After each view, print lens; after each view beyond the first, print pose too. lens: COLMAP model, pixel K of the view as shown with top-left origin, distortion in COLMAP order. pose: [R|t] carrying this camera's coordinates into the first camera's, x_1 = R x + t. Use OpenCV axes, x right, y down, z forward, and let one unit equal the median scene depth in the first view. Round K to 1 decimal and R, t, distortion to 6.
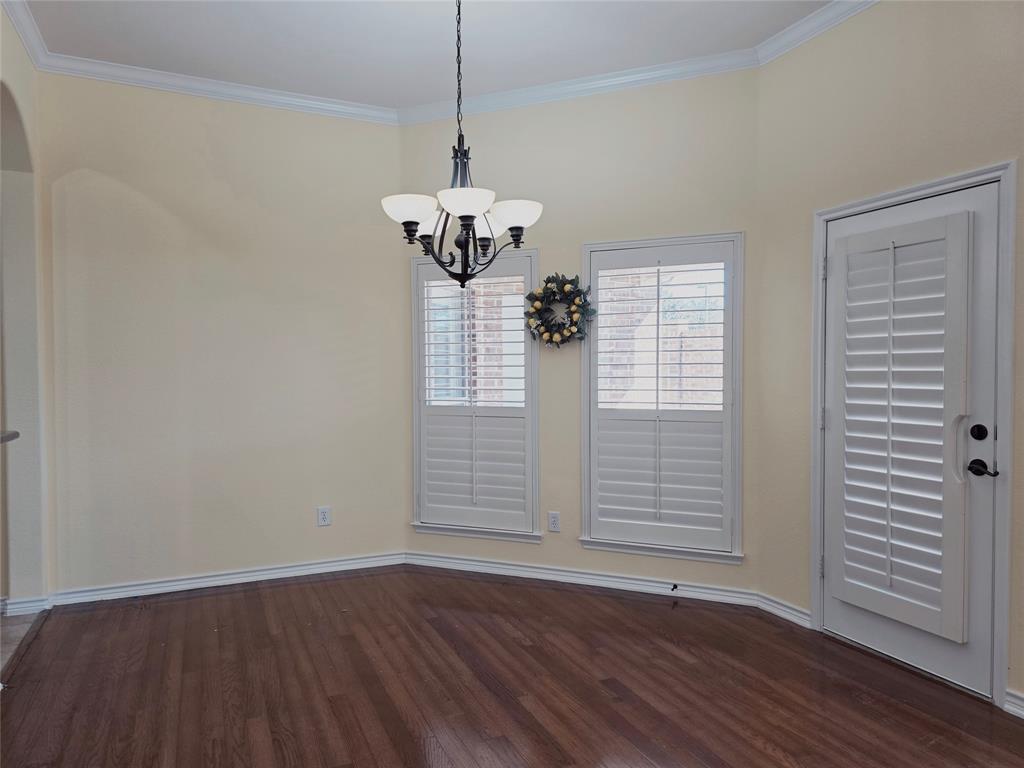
lens RADIAL K [[683.3, 0, 511.9], [0, 683.3, 384.6], [0, 0, 1]] dist [0.036376, -0.005177]
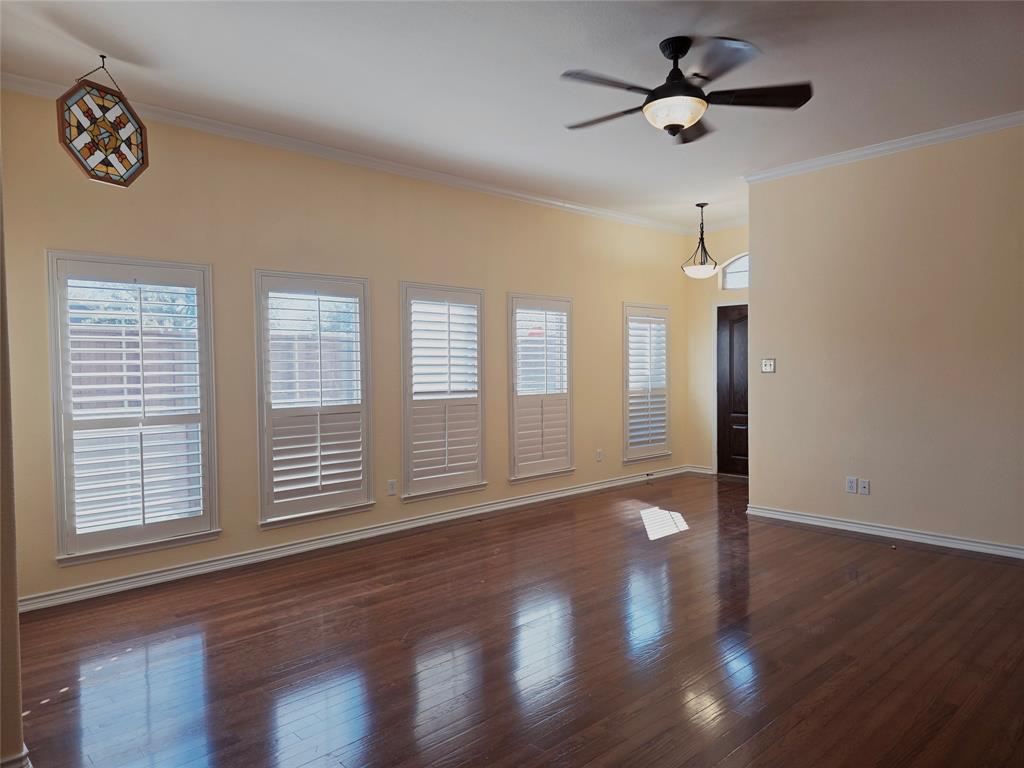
lens RADIAL K [[523.0, 0, 510.7], [0, 523.0, 383.6], [0, 0, 1]] dist [0.006474, 0.000657]
pose [[0.519498, -0.026170, 0.854071, -0.897955], [0.035531, 0.999328, 0.009008, -0.004586], [-0.853733, 0.025666, 0.520078, 0.365476]]
